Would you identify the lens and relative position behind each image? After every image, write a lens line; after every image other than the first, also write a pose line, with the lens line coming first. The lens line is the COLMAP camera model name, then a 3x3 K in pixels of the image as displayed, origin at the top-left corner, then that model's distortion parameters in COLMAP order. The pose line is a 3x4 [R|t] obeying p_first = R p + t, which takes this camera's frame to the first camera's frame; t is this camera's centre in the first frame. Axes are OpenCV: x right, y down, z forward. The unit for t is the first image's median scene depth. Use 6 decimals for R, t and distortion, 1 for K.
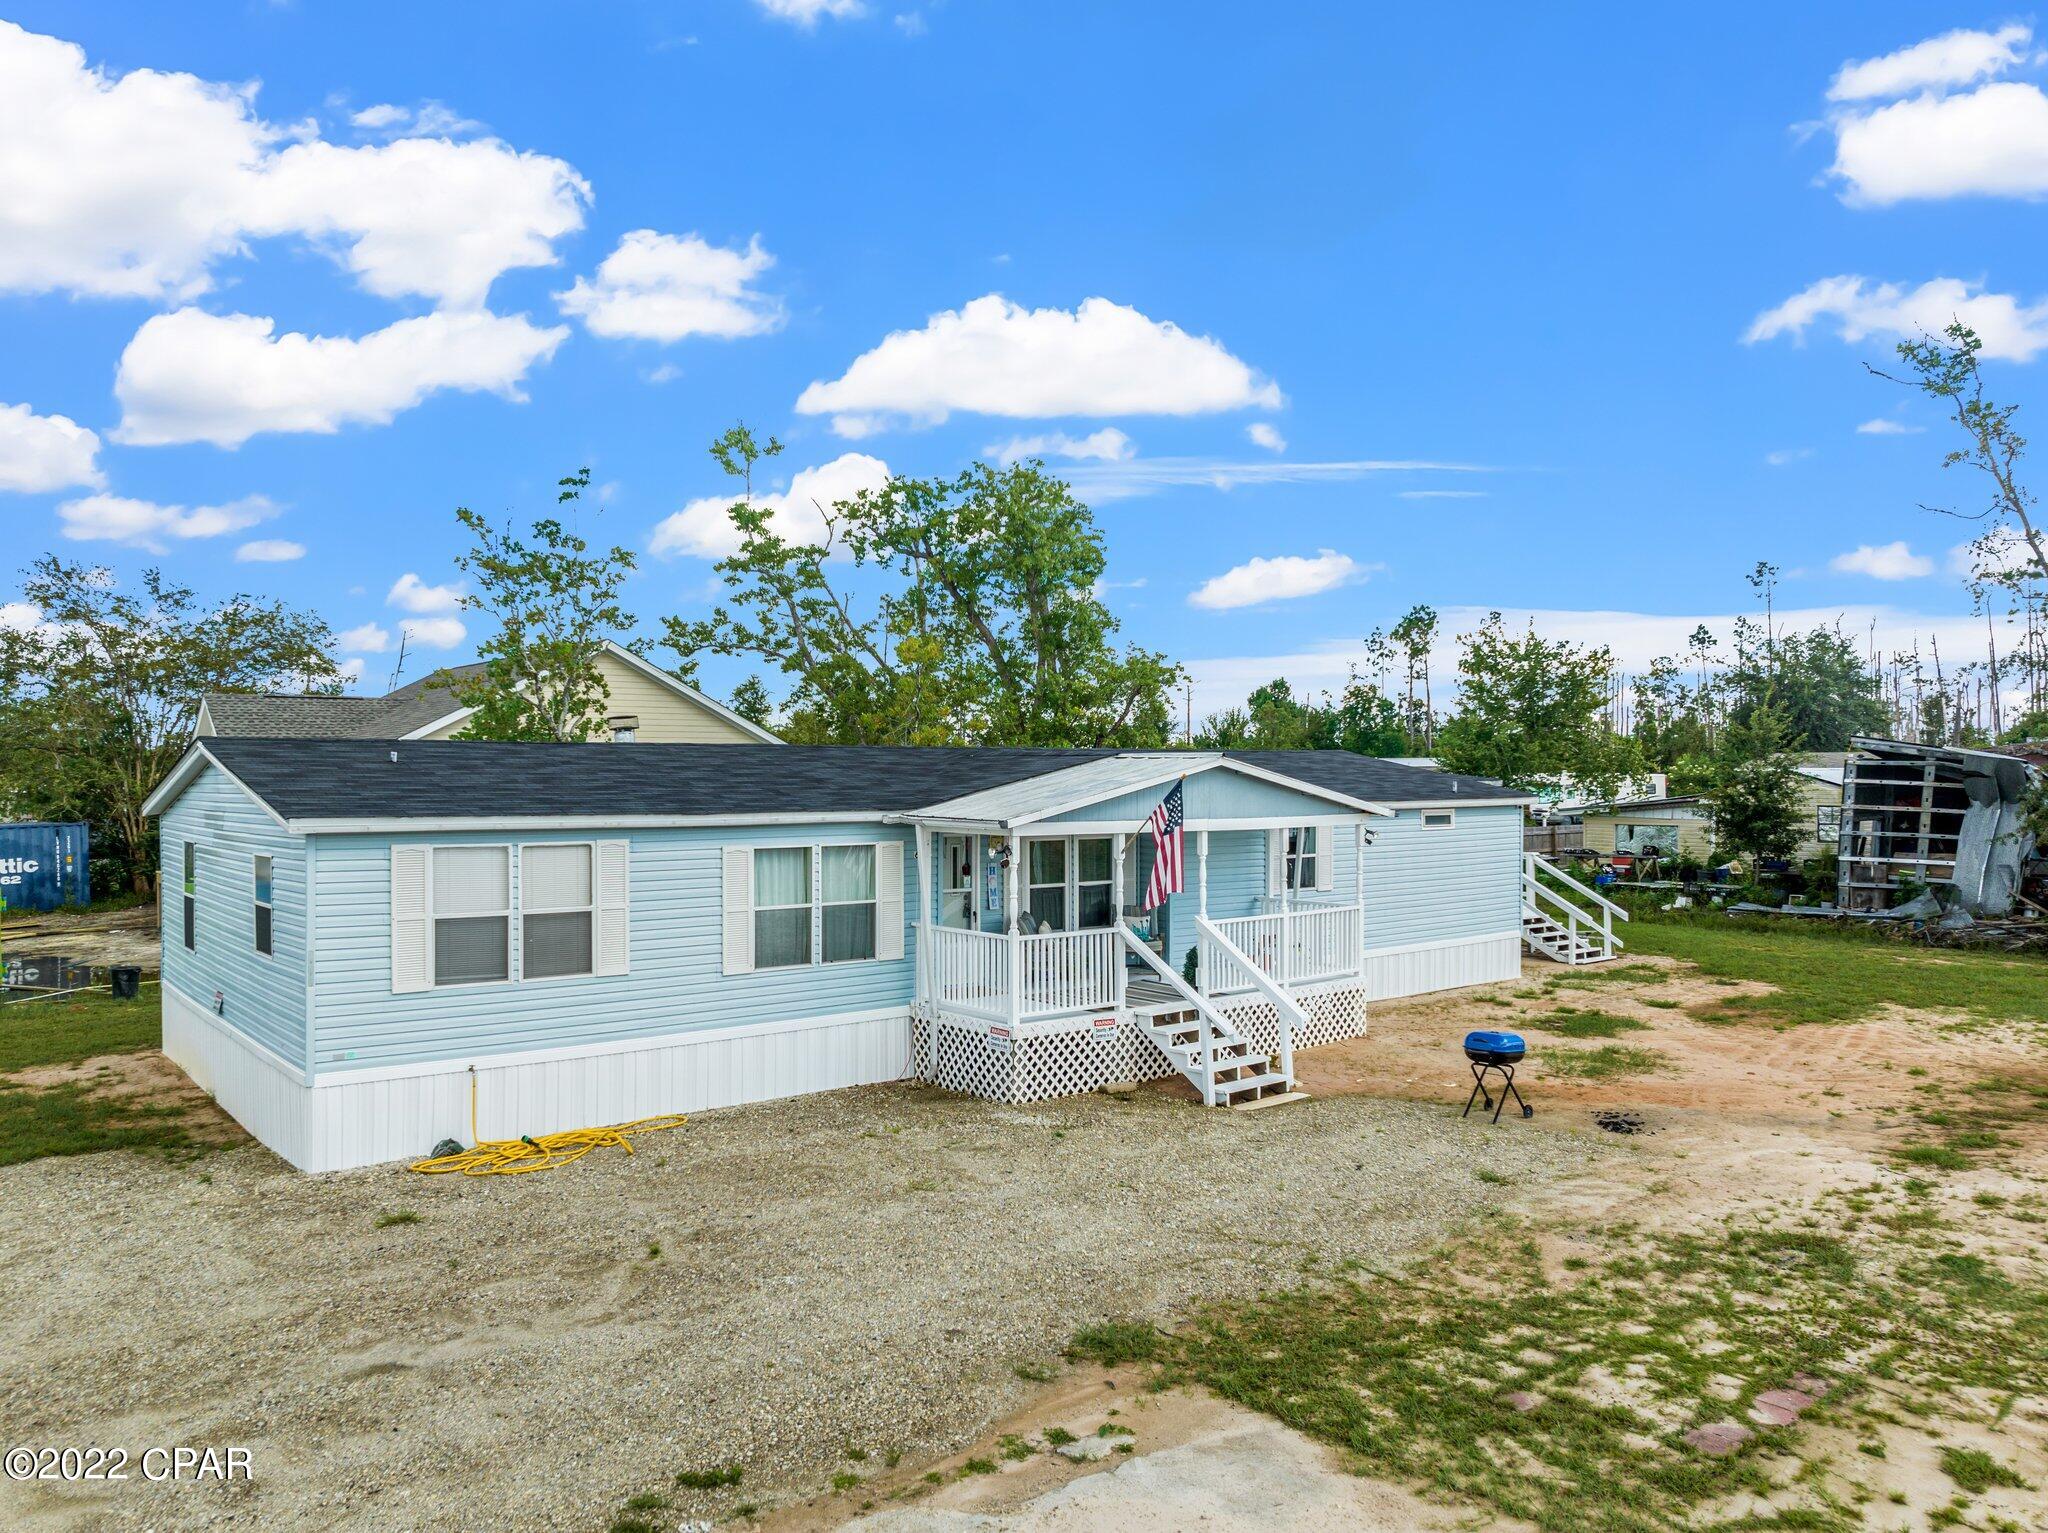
lens RADIAL K [[1454.3, 0, 1024.0], [0, 1454.3, 766.5], [0, 0, 1]] dist [-0.058584, 0.032984]
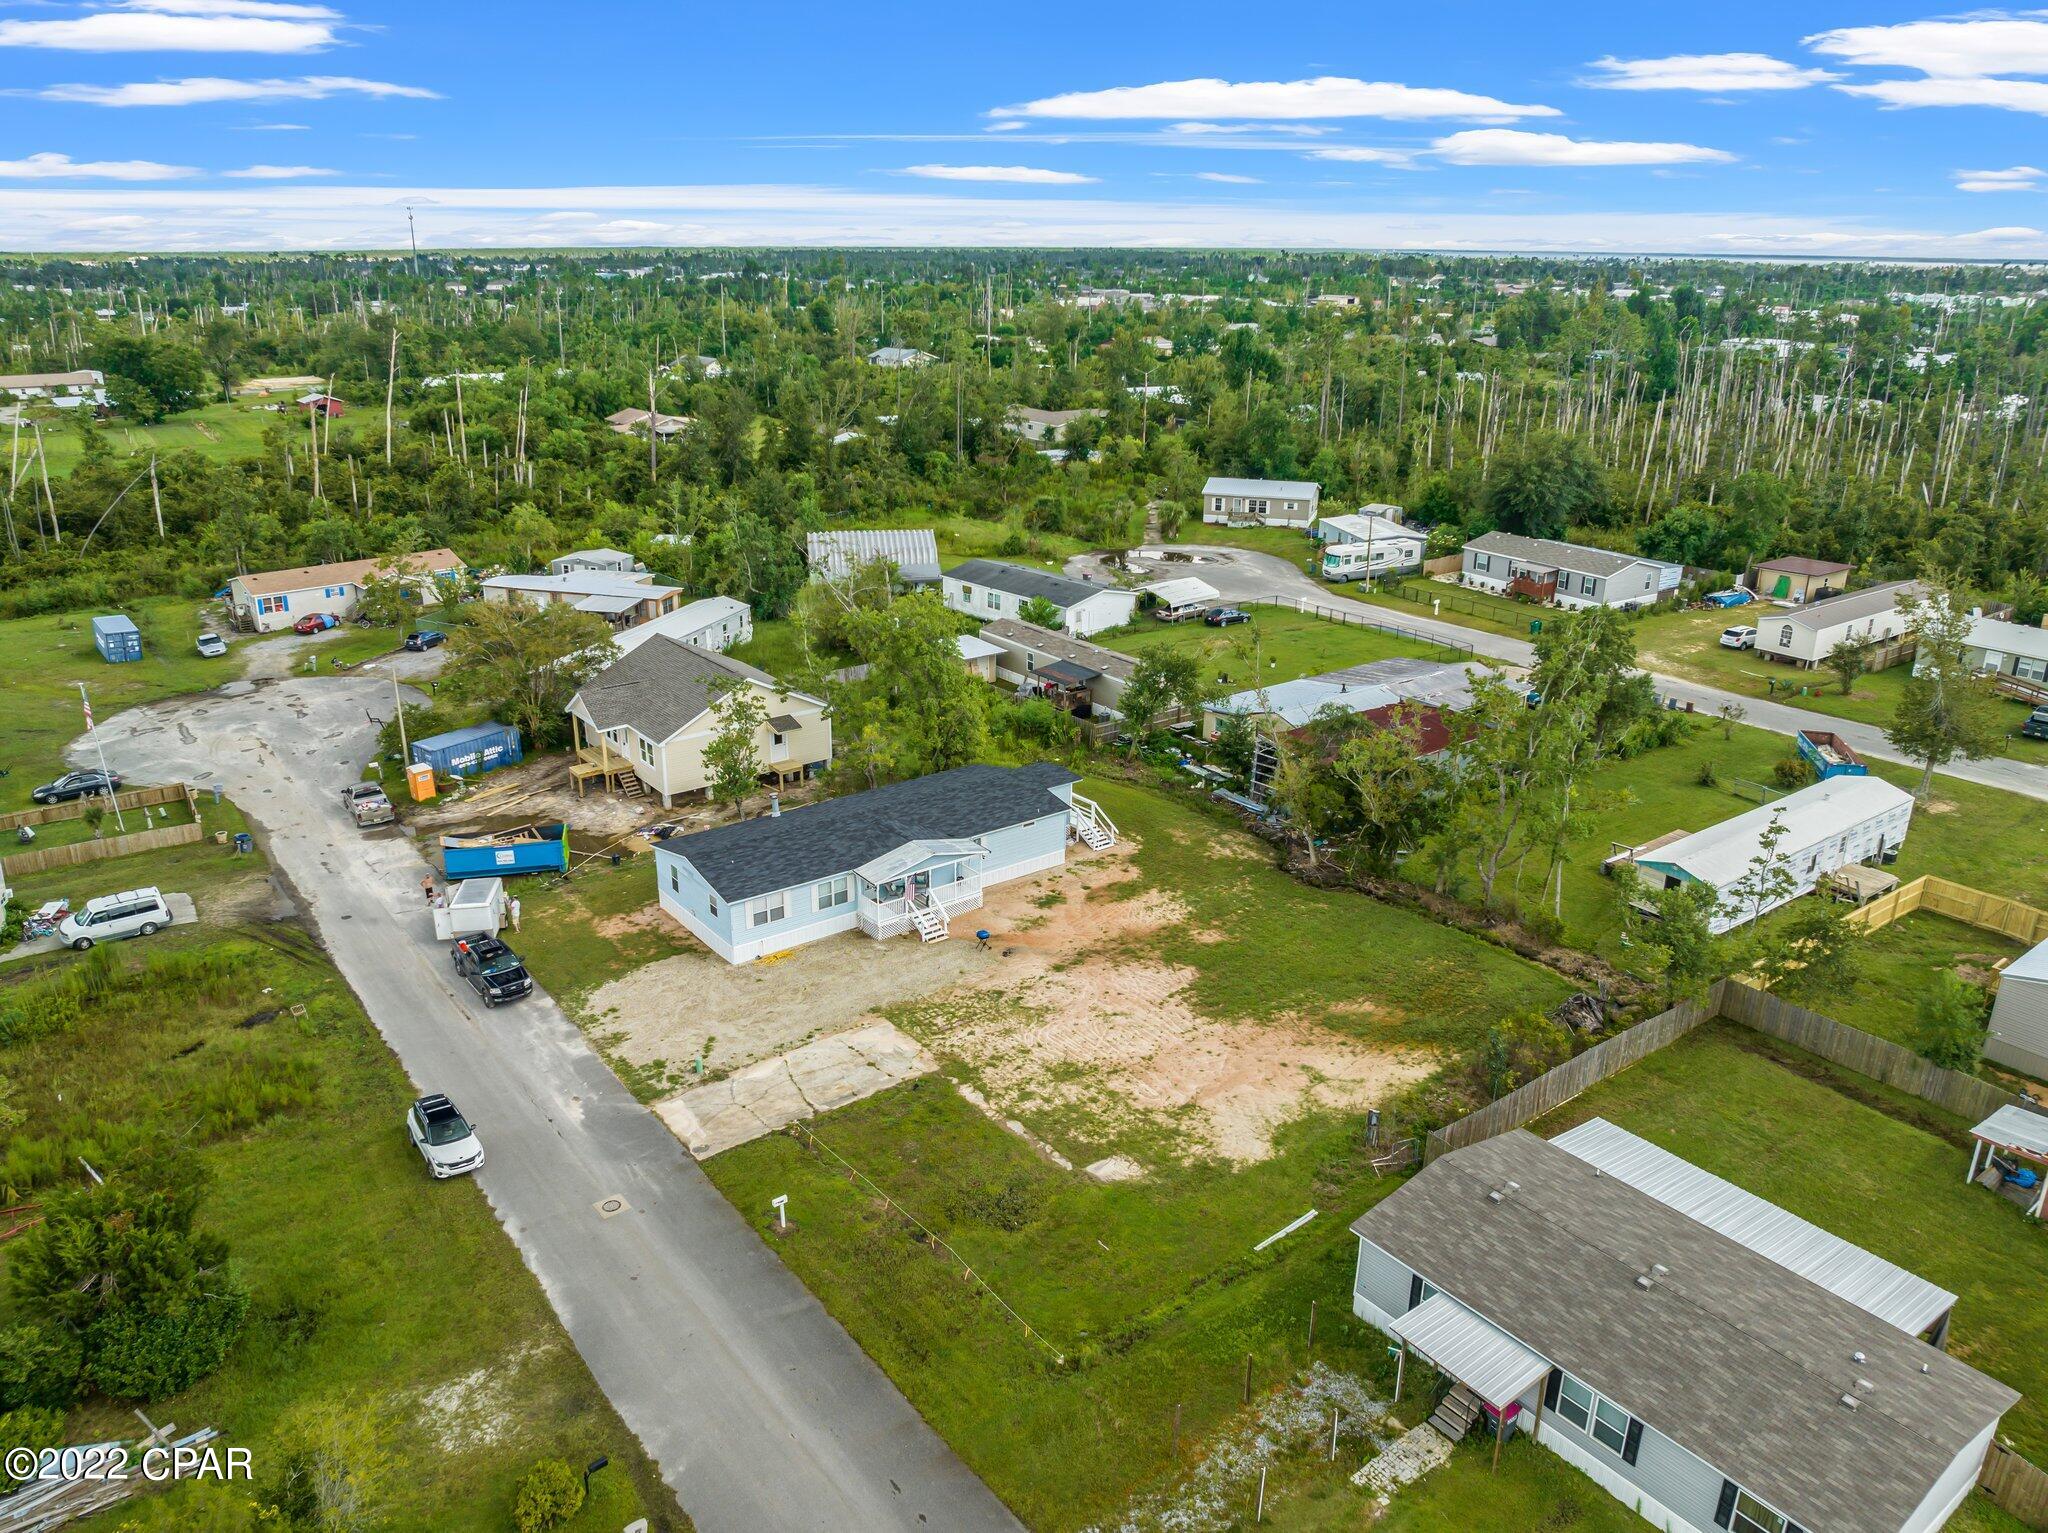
lens RADIAL K [[1463.7, 0, 1024.0], [0, 1463.7, 766.5], [0, 0, 1]] dist [-0.033428, -0.009620]
pose [[0.999466, 0.020821, -0.025184, 0.715231], [-0.010687, 0.936598, 0.350243, -2.434820], [0.030880, -0.349786, 0.936320, -3.964435]]
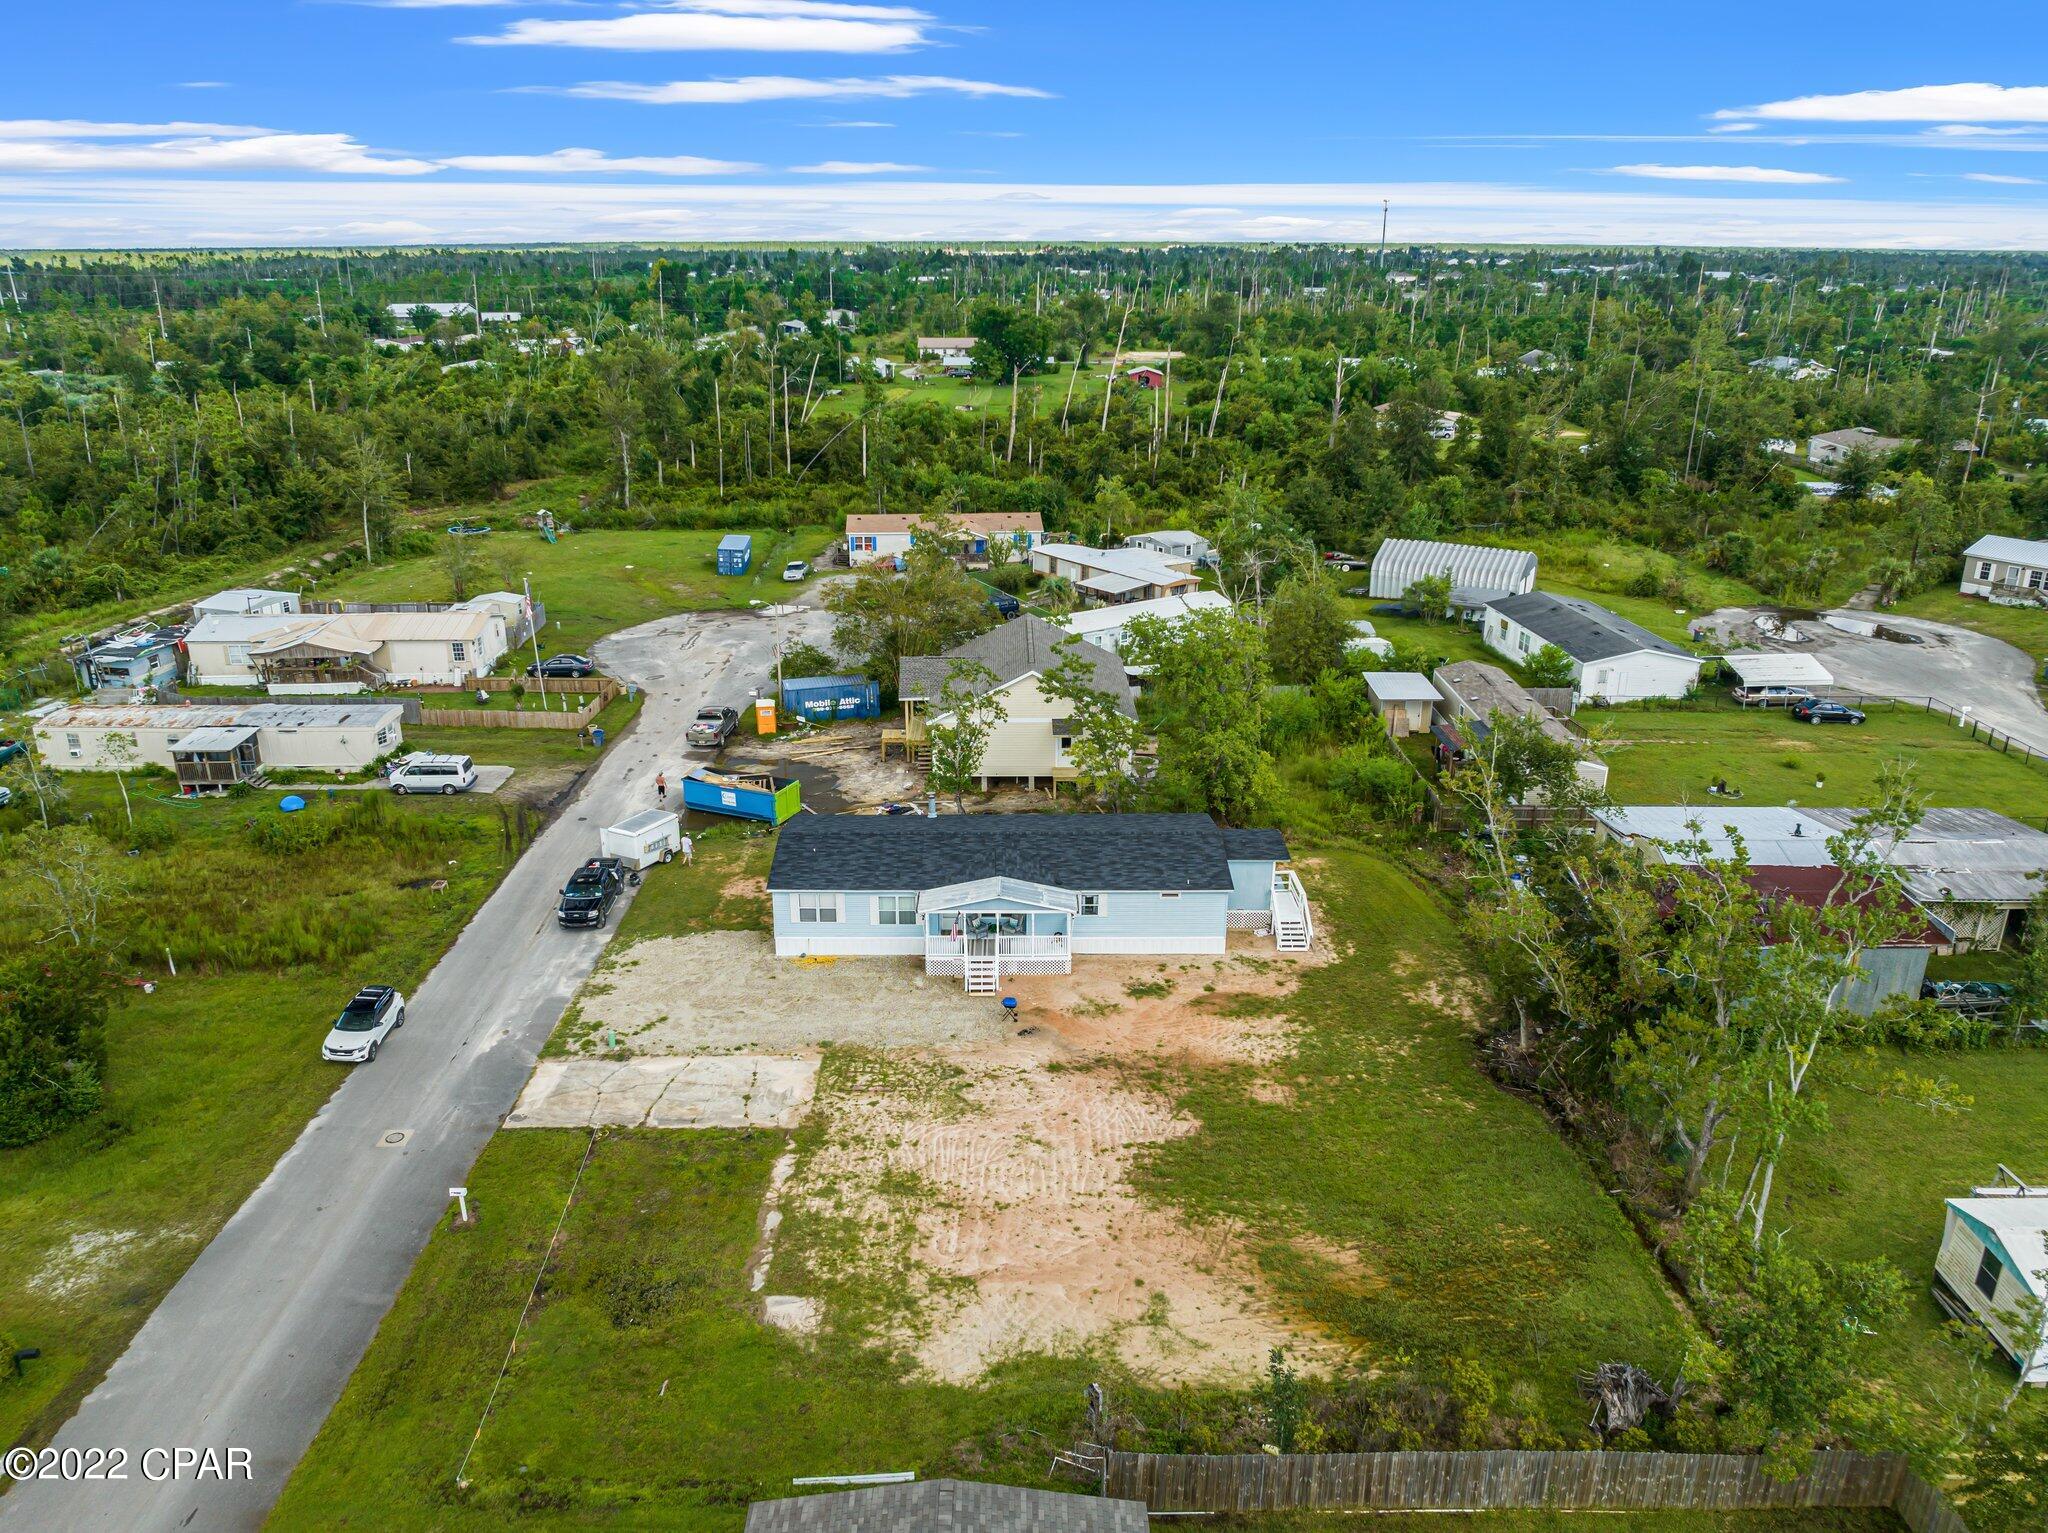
lens RADIAL K [[1463.7, 0, 1024.0], [0, 1463.7, 766.5], [0, 0, 1]] dist [-0.033428, -0.009620]
pose [[0.779897, 0.219255, -0.586250, 3.186108], [0.003102, 0.935272, 0.353916, -2.254501], [0.625901, -0.277837, 0.728735, -2.081502]]
